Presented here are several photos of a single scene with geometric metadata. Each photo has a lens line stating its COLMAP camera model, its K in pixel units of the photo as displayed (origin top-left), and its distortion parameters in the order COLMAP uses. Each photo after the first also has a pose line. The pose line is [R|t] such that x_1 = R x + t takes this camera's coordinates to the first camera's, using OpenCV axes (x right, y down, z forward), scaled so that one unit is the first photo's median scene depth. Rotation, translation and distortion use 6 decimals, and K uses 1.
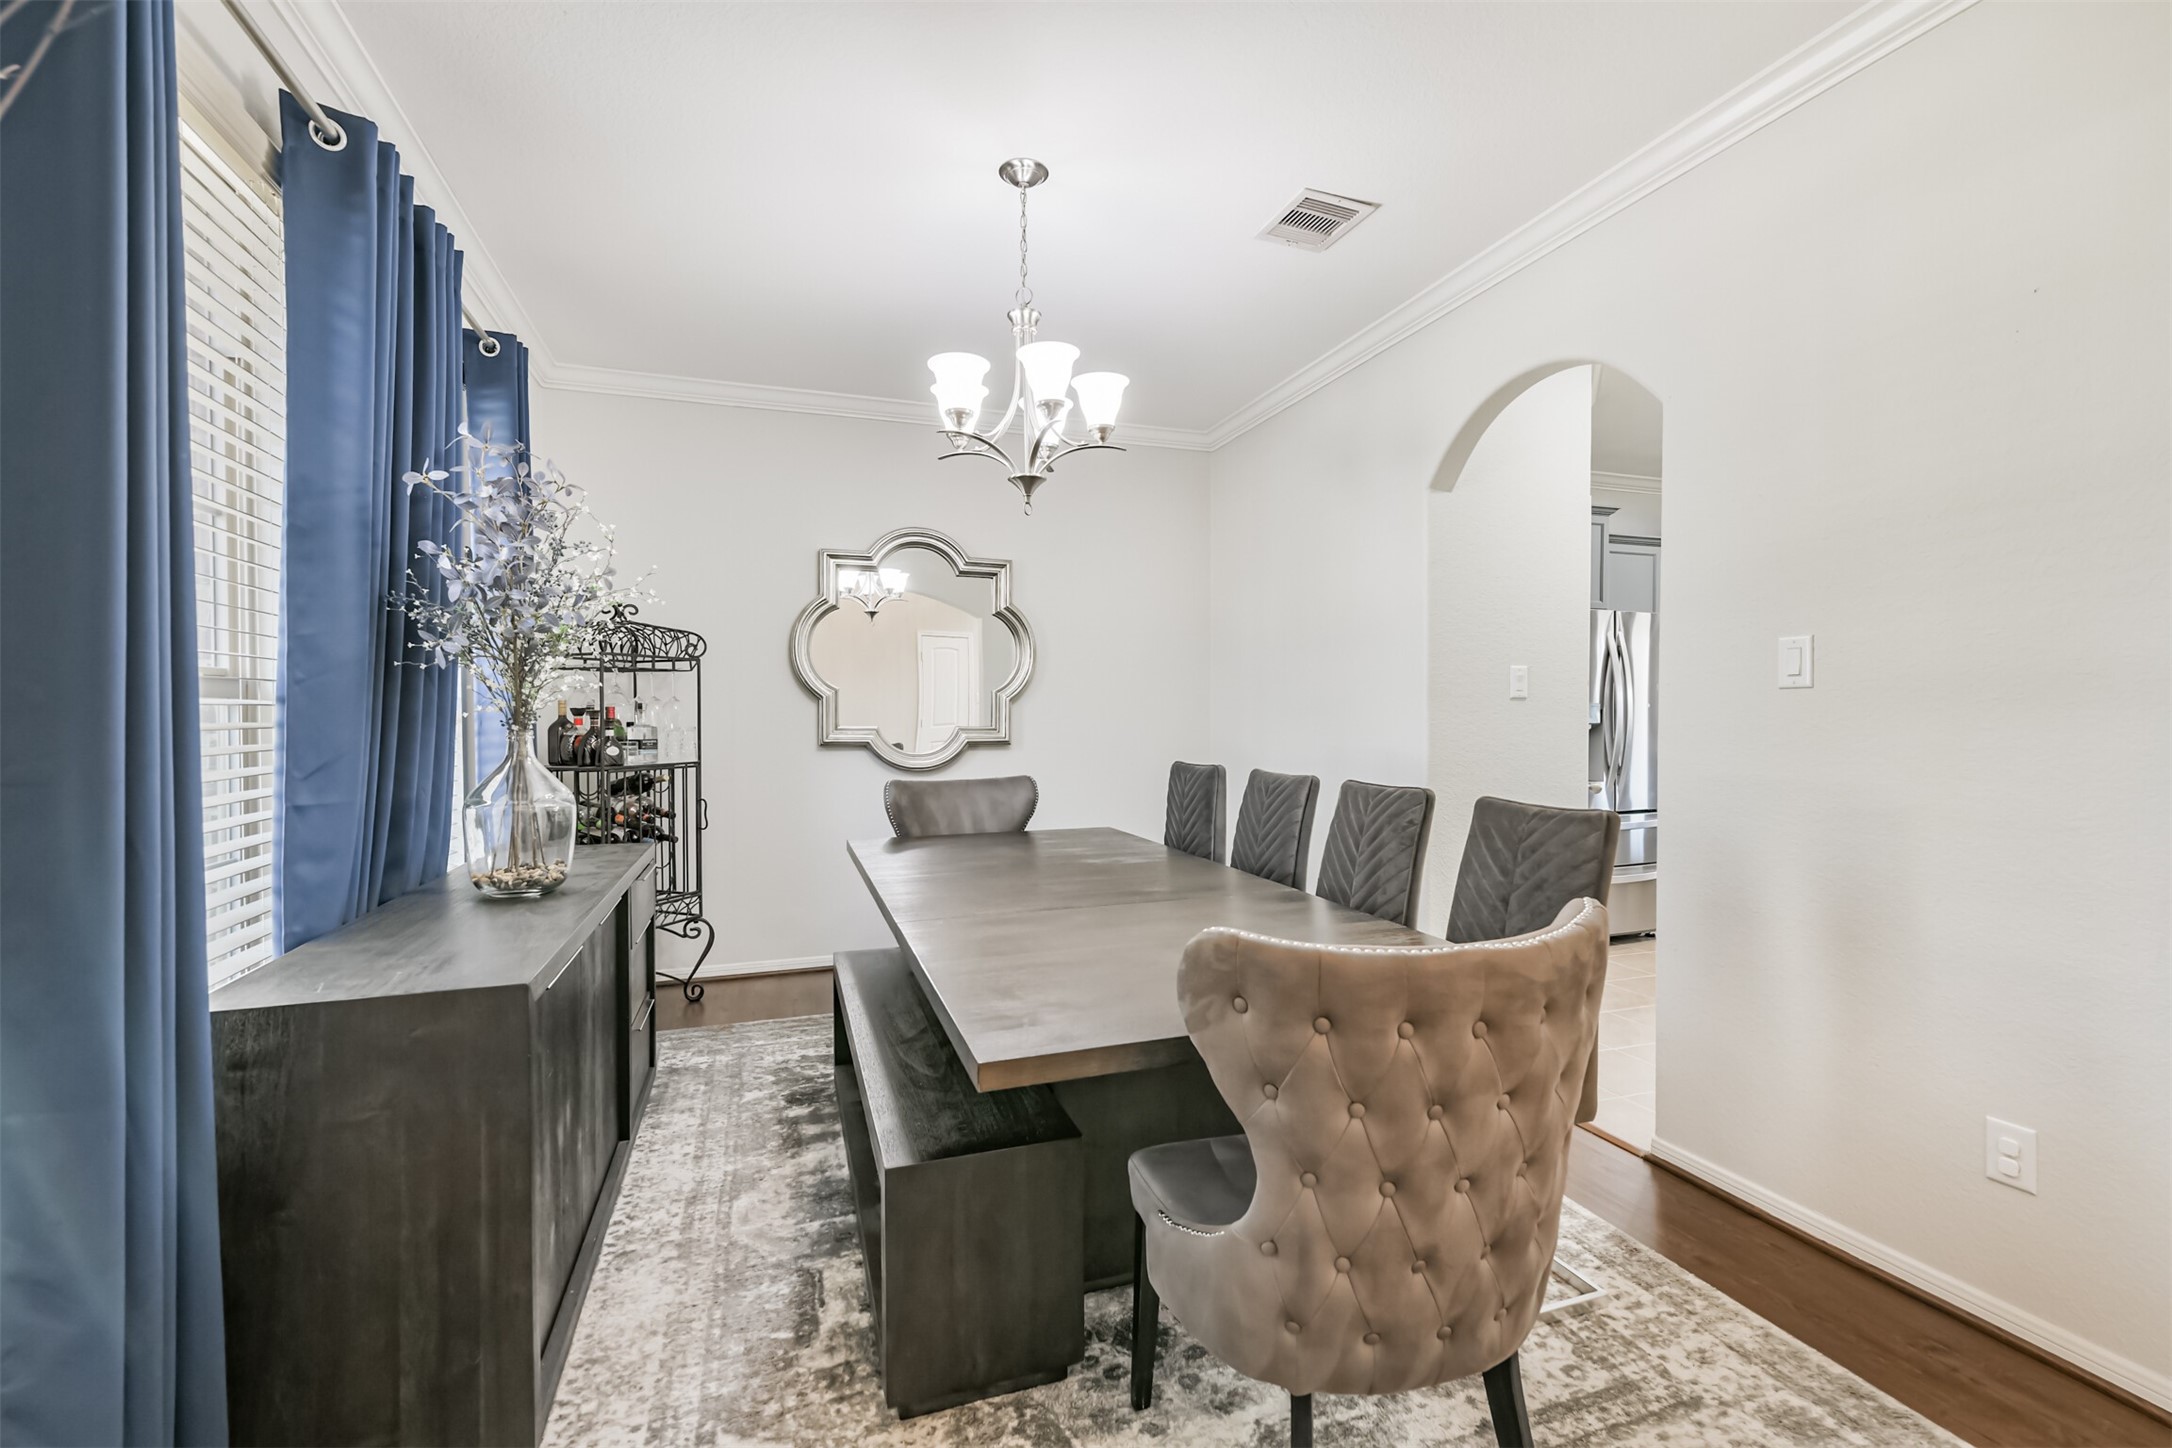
lens RADIAL K [[944.7, 0, 1086.0], [0, 944.7, 724.0], [0, 0, 1]] dist [0.020816, -0.011570]
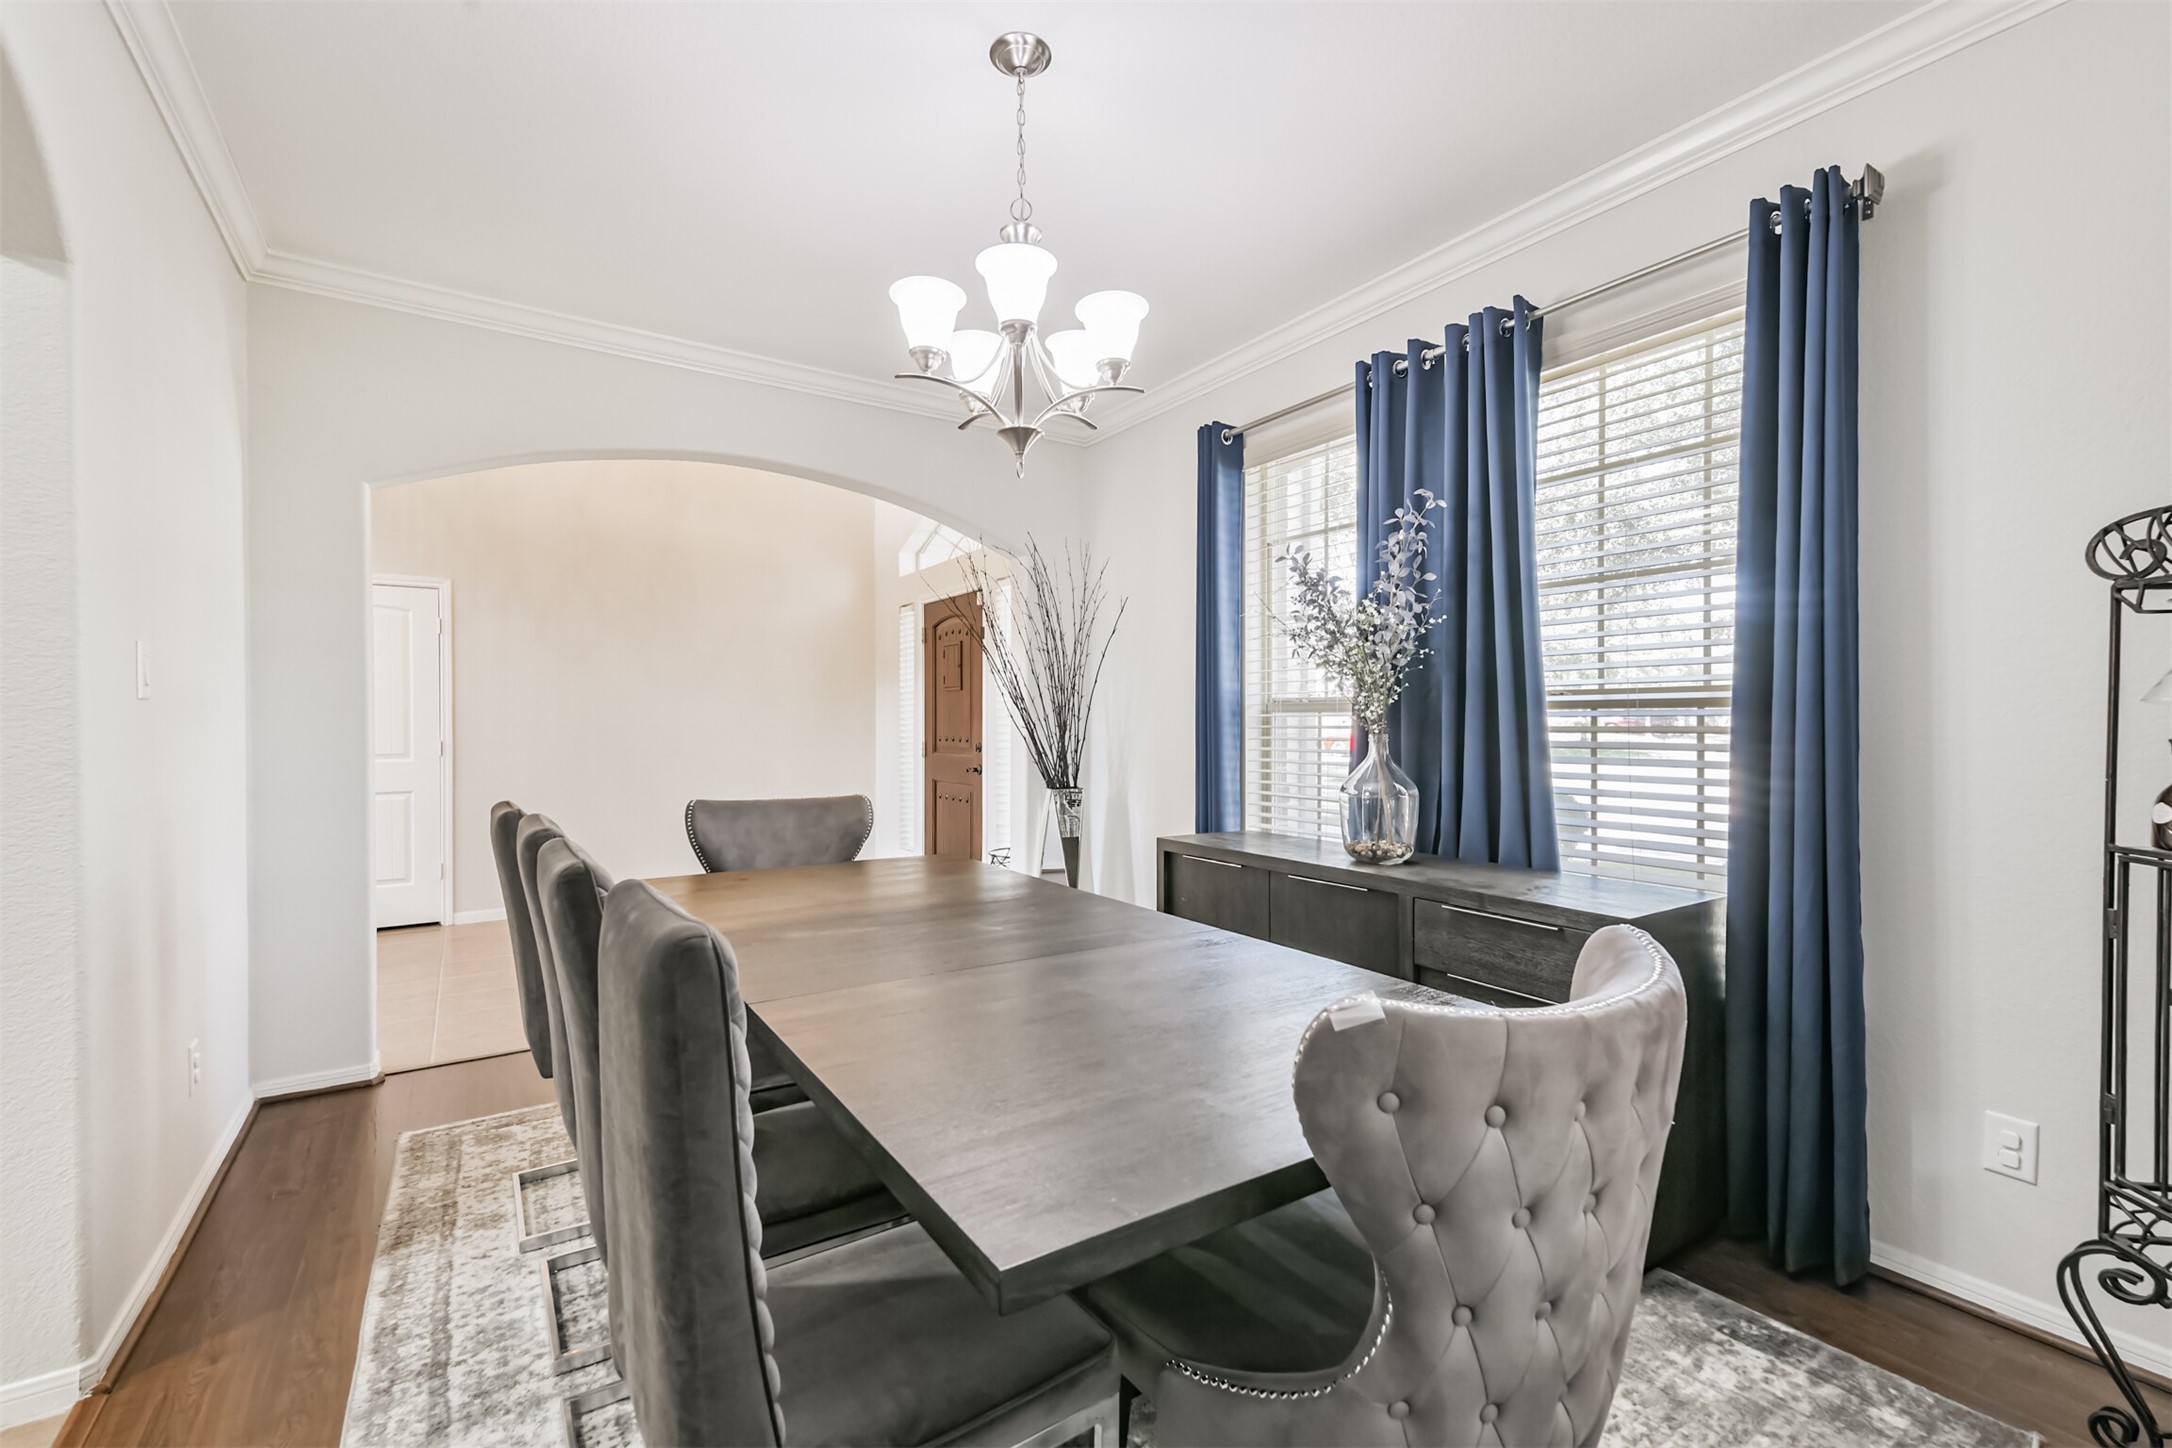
lens RADIAL K [[926.2, 0, 1090.2], [0, 926.2, 731.3], [0, 0, 1]] dist [0.020320, -0.004500]
pose [[-0.964895, 0.001393, -0.262633, 0.134040], [-0.004706, 0.999734, 0.022593, -0.034858], [0.262594, 0.023036, -0.964631, 2.559124]]
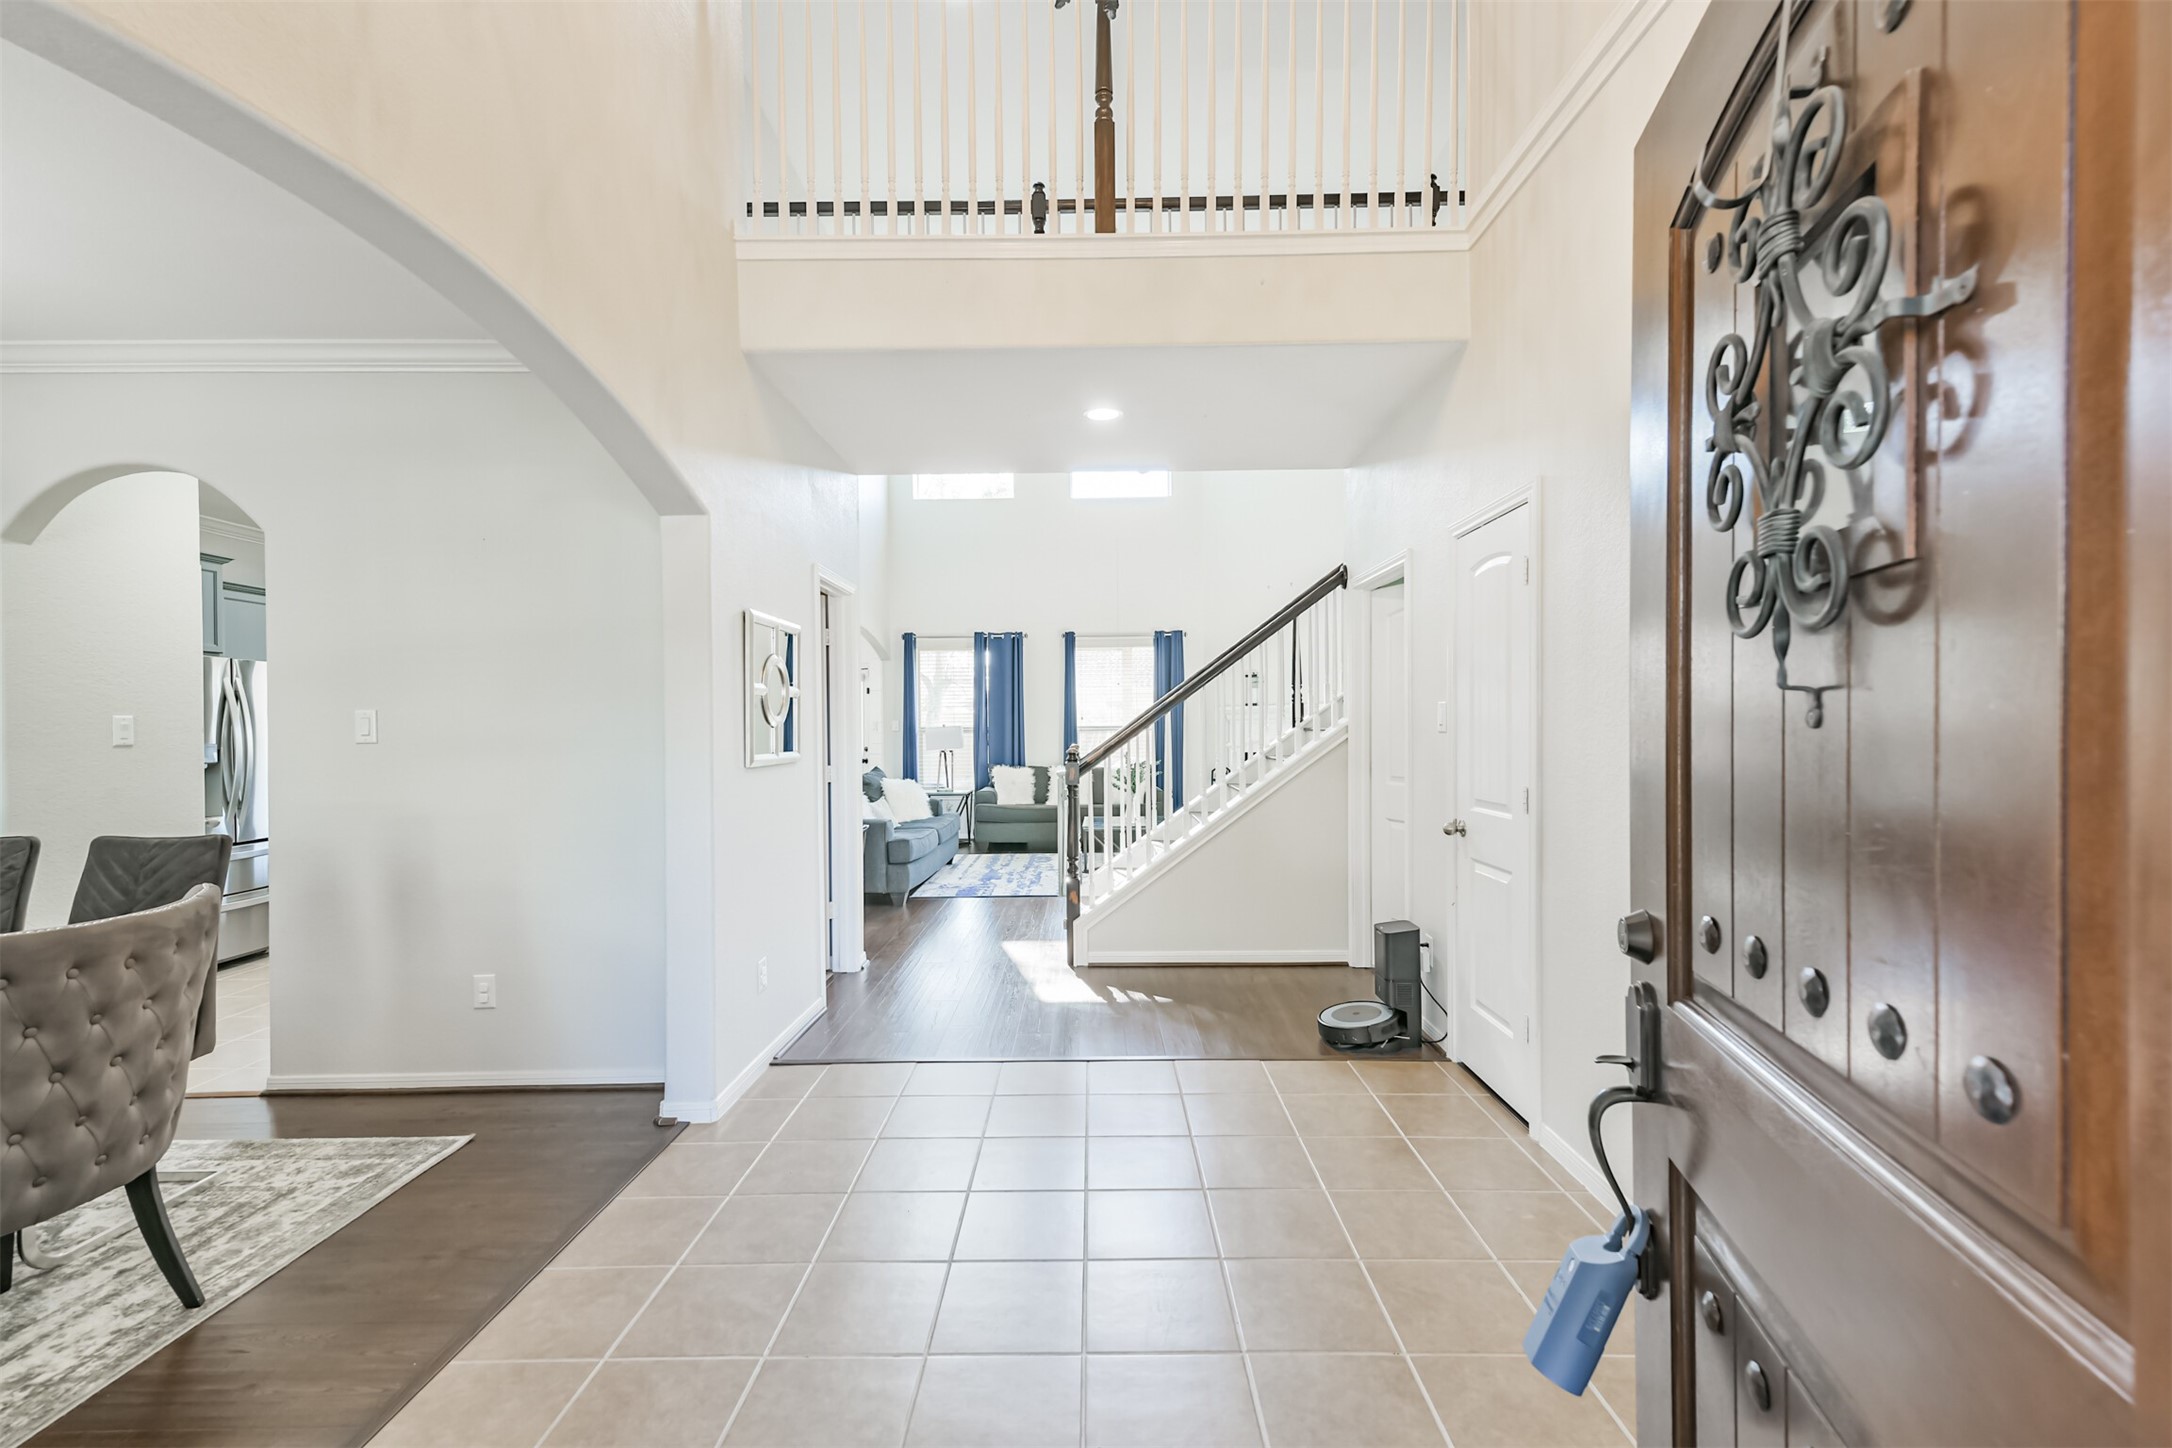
lens RADIAL K [[926.2, 0, 1090.2], [0, 926.2, 731.3], [0, 0, 1]] dist [0.020320, -0.004500]
pose [[0.321665, -0.008107, 0.946819, -0.398294], [0.022646, 0.999743, 0.000867, -0.039170], [-0.946583, 0.021163, 0.321766, -0.753330]]
